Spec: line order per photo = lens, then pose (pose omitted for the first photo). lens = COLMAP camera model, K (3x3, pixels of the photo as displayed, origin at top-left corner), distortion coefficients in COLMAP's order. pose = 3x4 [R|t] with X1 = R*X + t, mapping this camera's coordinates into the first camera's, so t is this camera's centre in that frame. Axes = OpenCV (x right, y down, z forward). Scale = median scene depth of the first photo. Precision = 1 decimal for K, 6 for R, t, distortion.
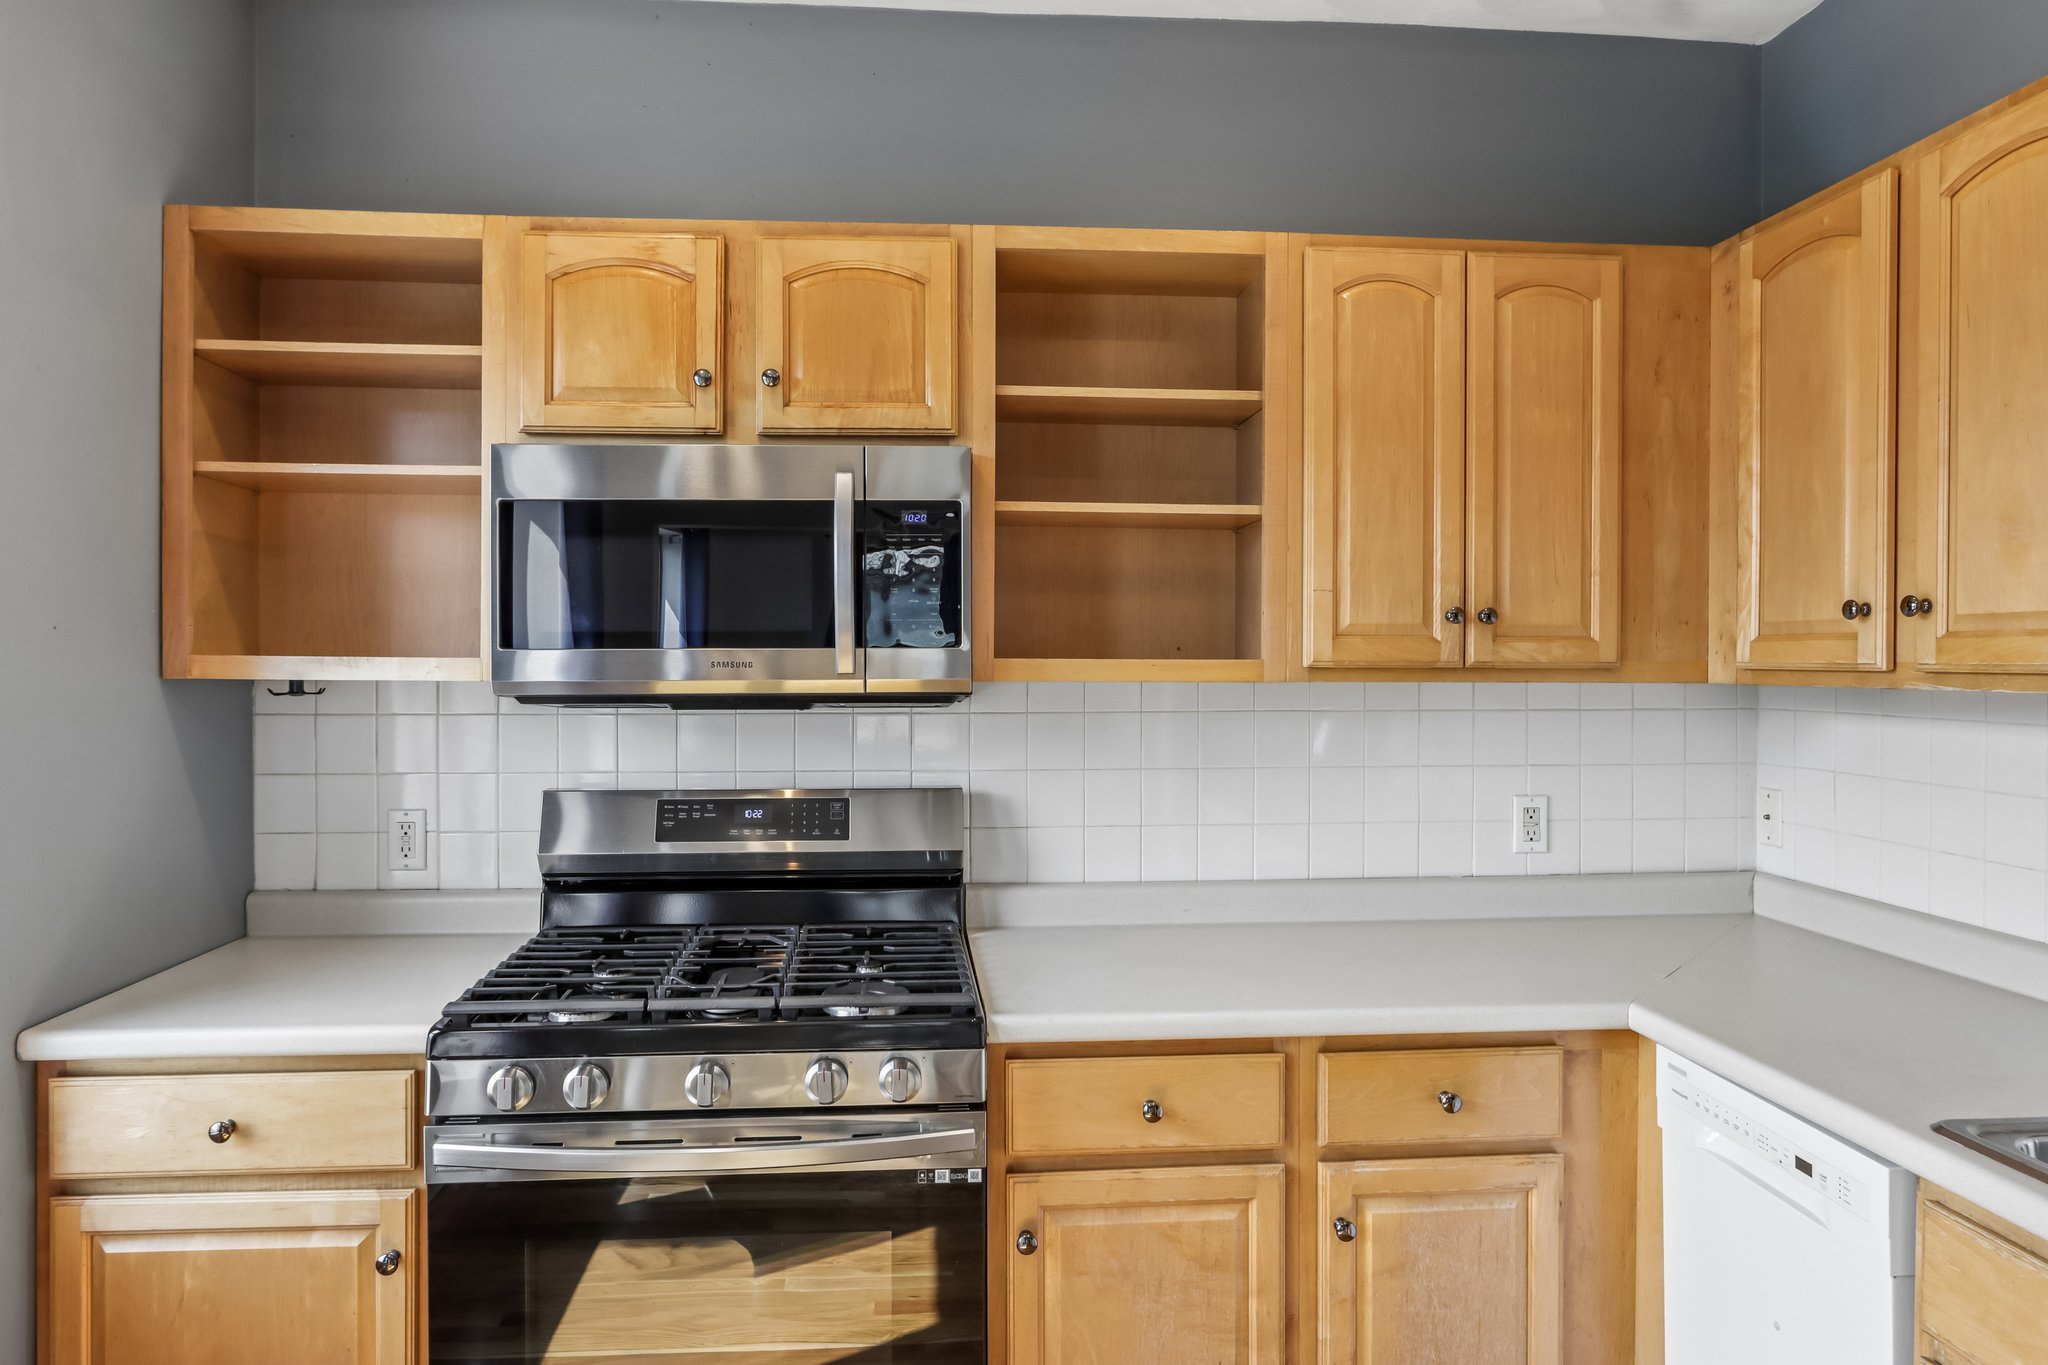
lens RADIAL K [[1338.7, 0, 1052.5], [0, 1338.7, 667.5], [0, 0, 1]] dist [-0.028597, 0.025526]
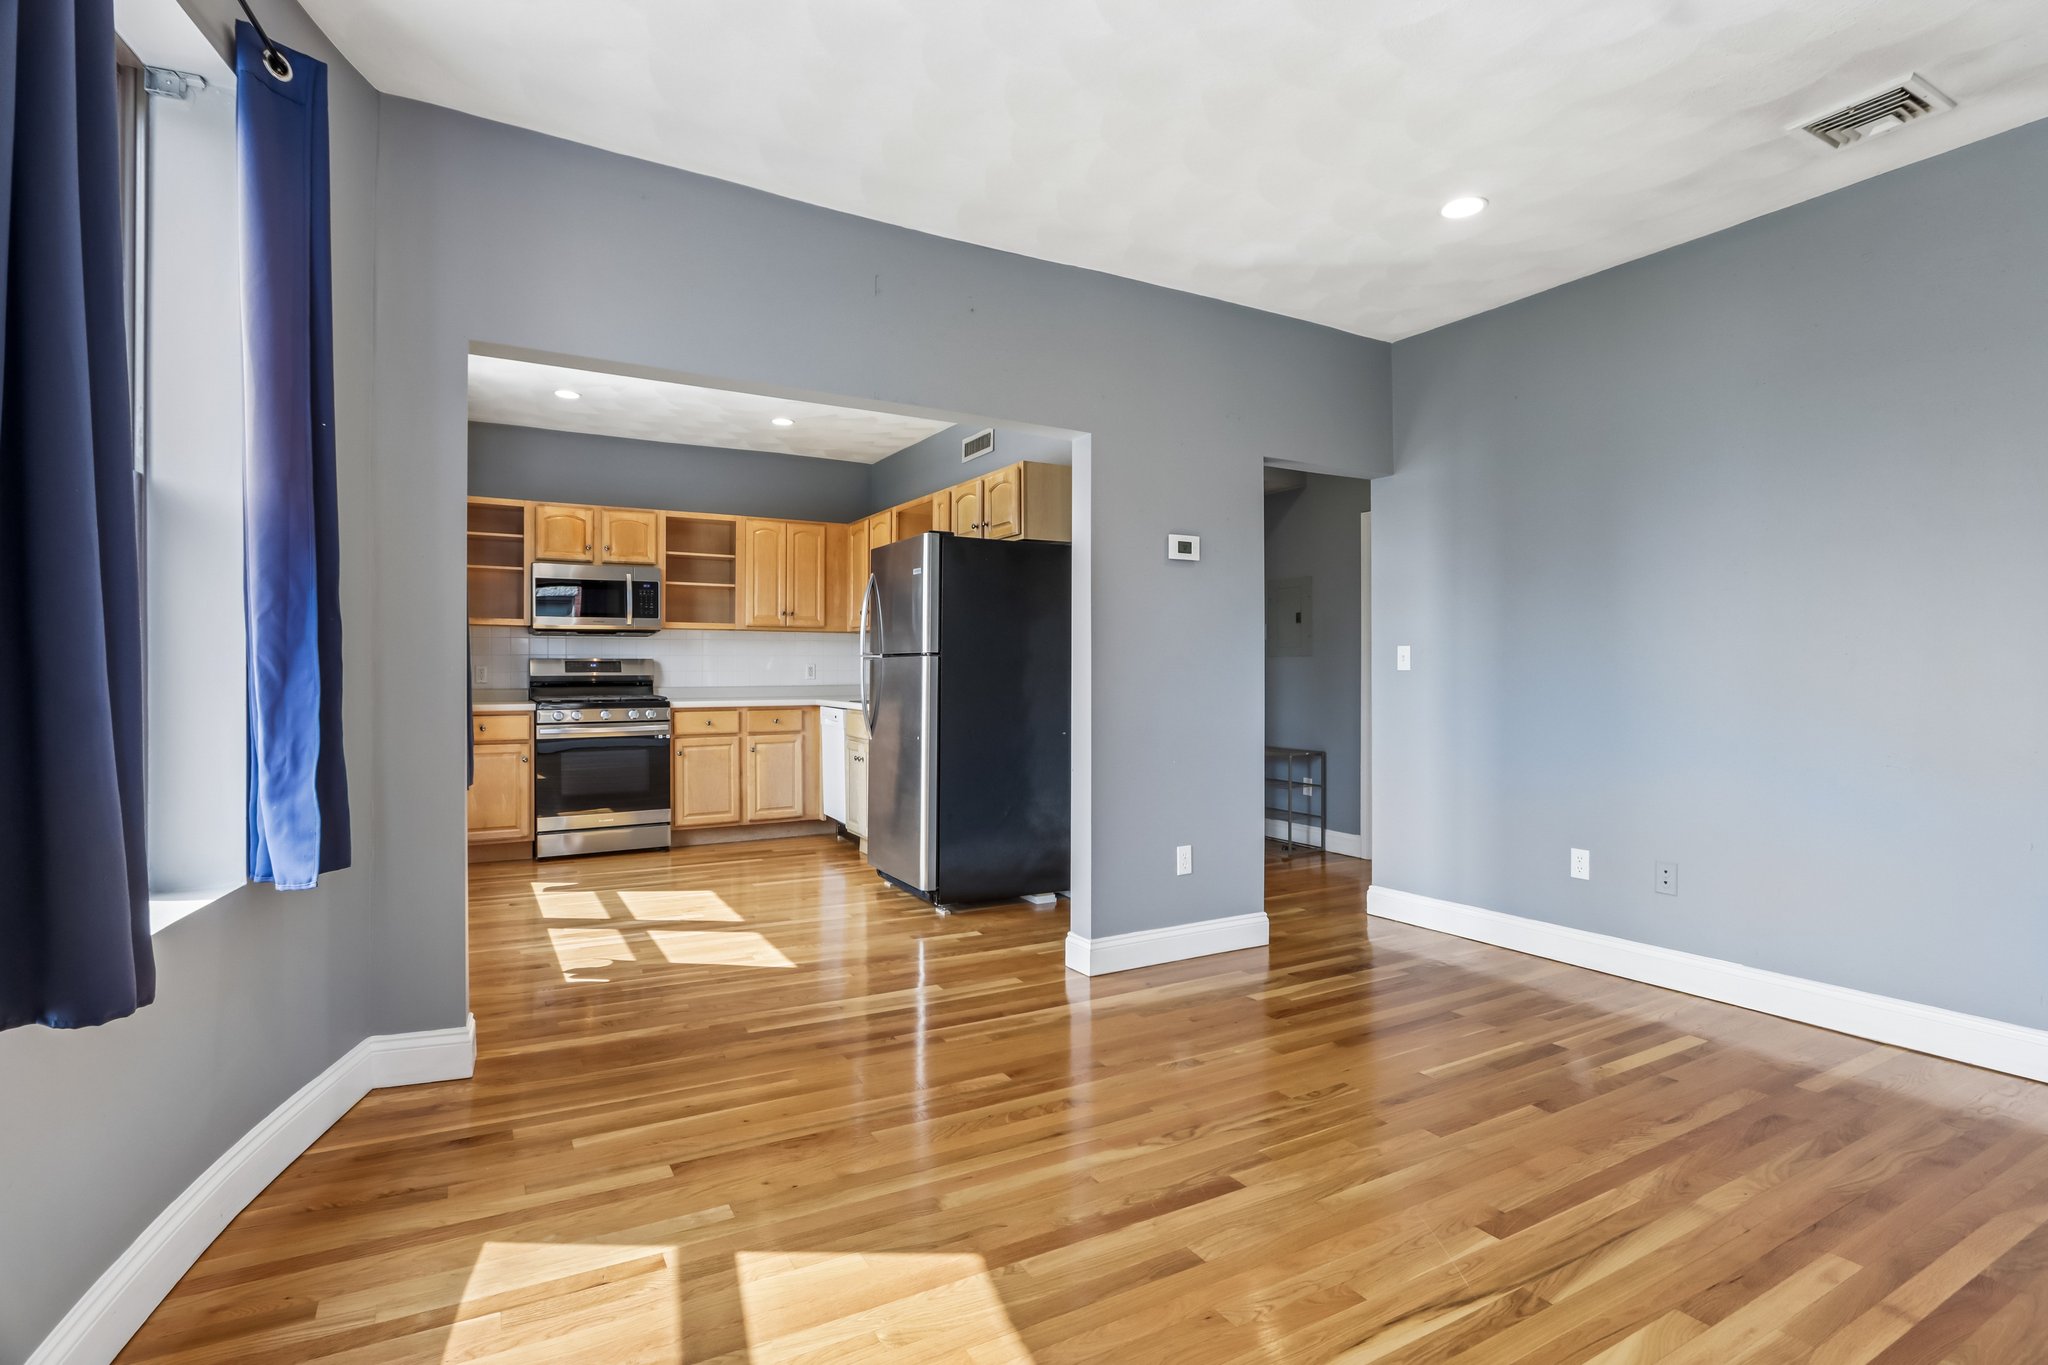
lens RADIAL K [[940.5, 0, 924.2], [0, 940.5, 678.2], [0, 0, 1]] dist [-0.001134, -0.000023]
pose [[0.946181, -0.001666, 0.323633, -0.223199], [-0.001852, 0.999942, 0.010565, 0.129680], [-0.323632, -0.010596, 0.946124, -1.881202]]
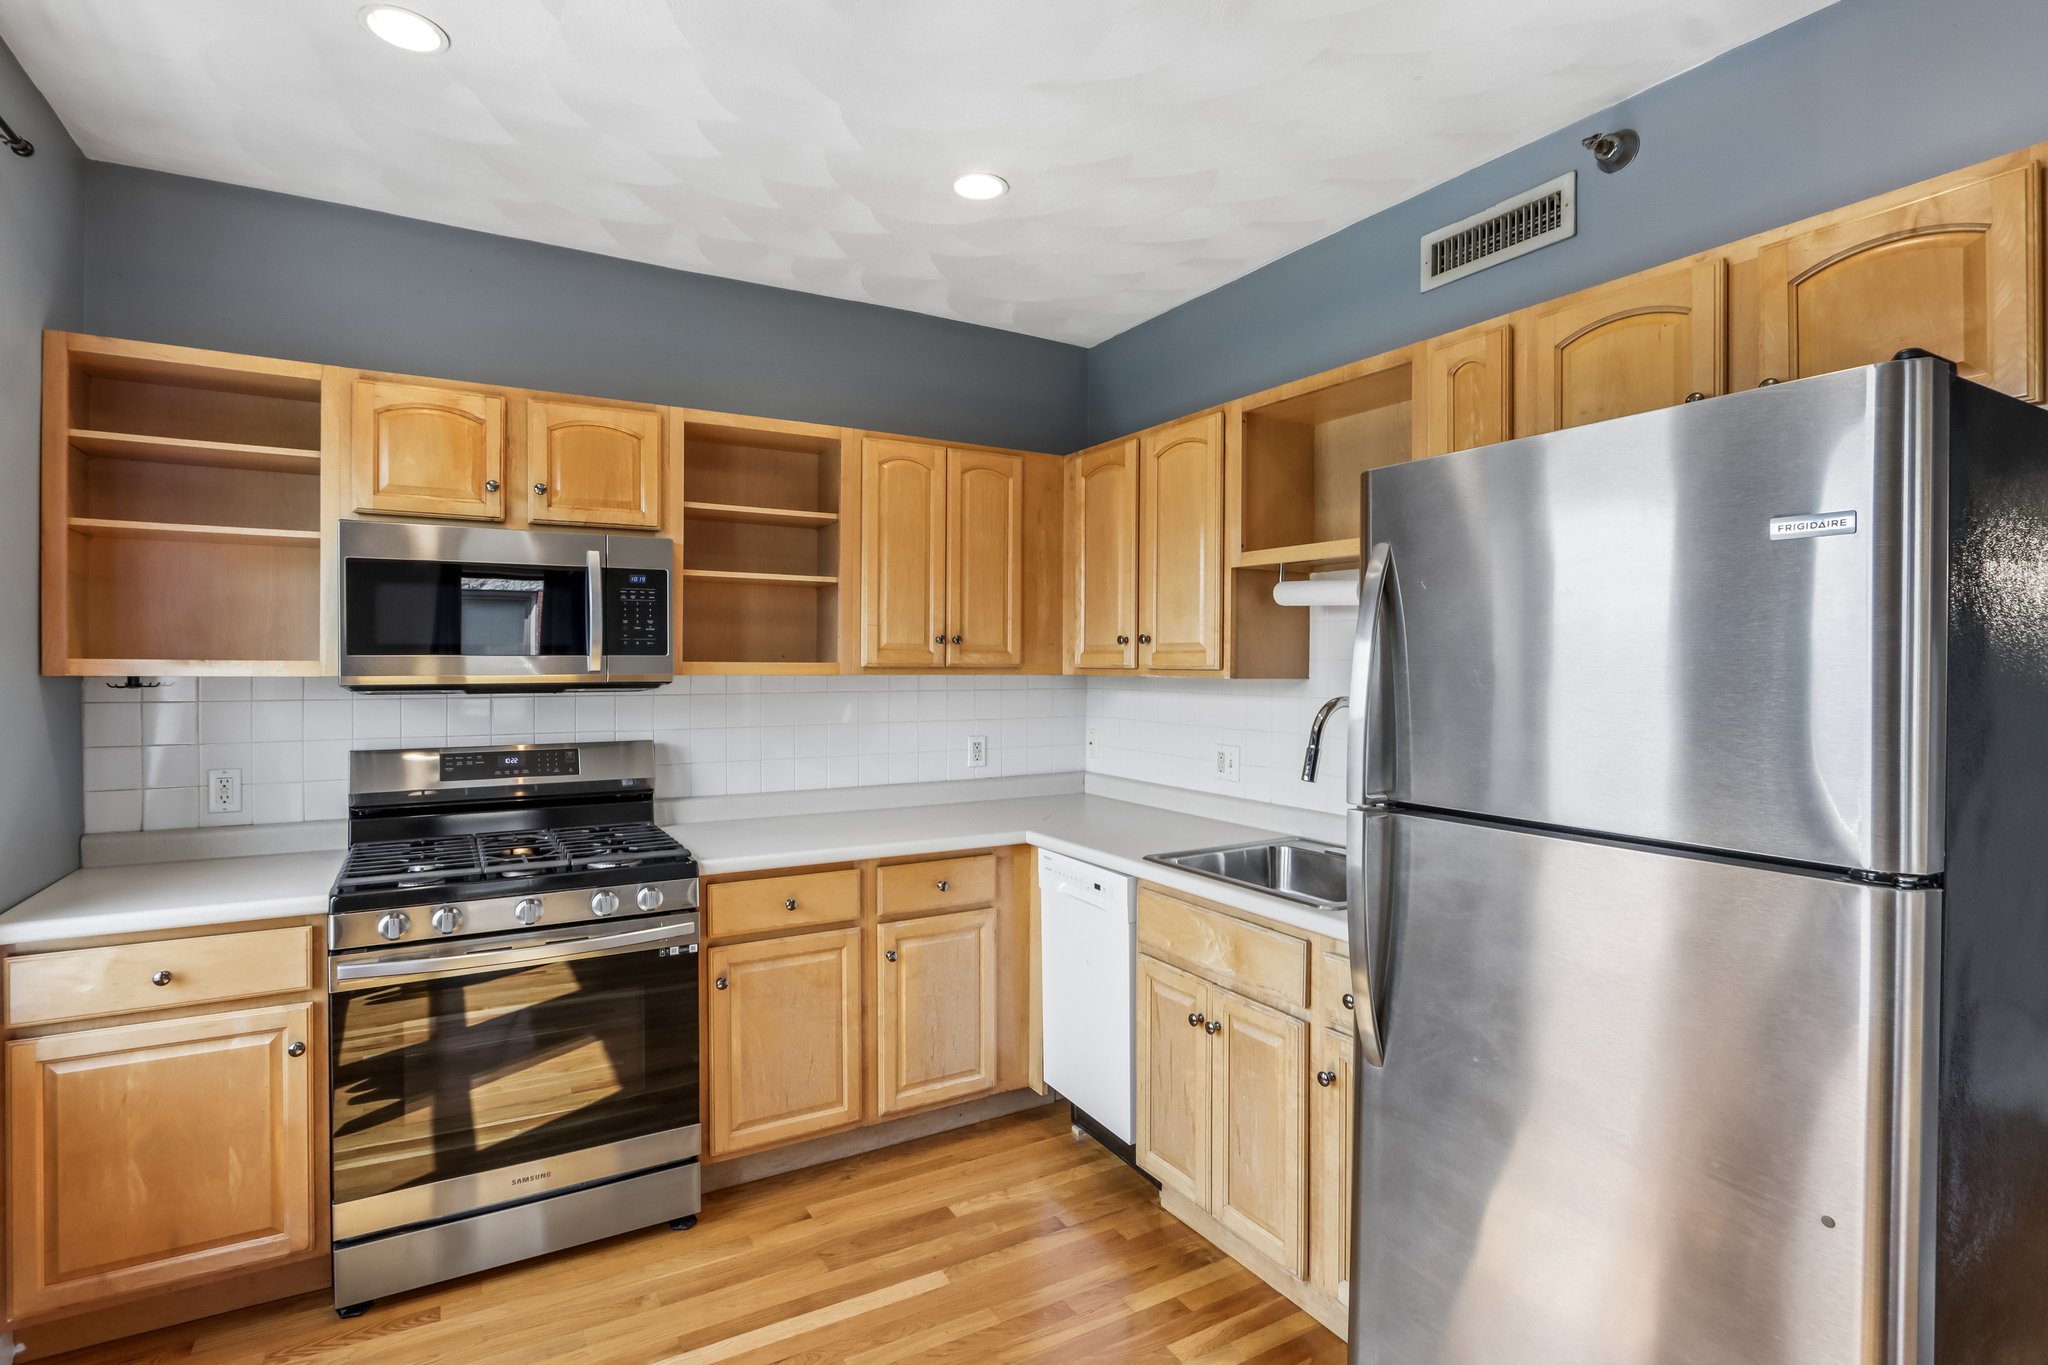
lens RADIAL K [[983.7, 0, 1054.7], [0, 983.7, 672.6], [0, 0, 1]] dist [-0.010449, 0.000472]
pose [[0.905245, -0.003045, 0.424879, -0.151354], [0.000766, 0.999984, 0.005535, 0.000470], [-0.424890, -0.004685, 0.905233, -0.346153]]
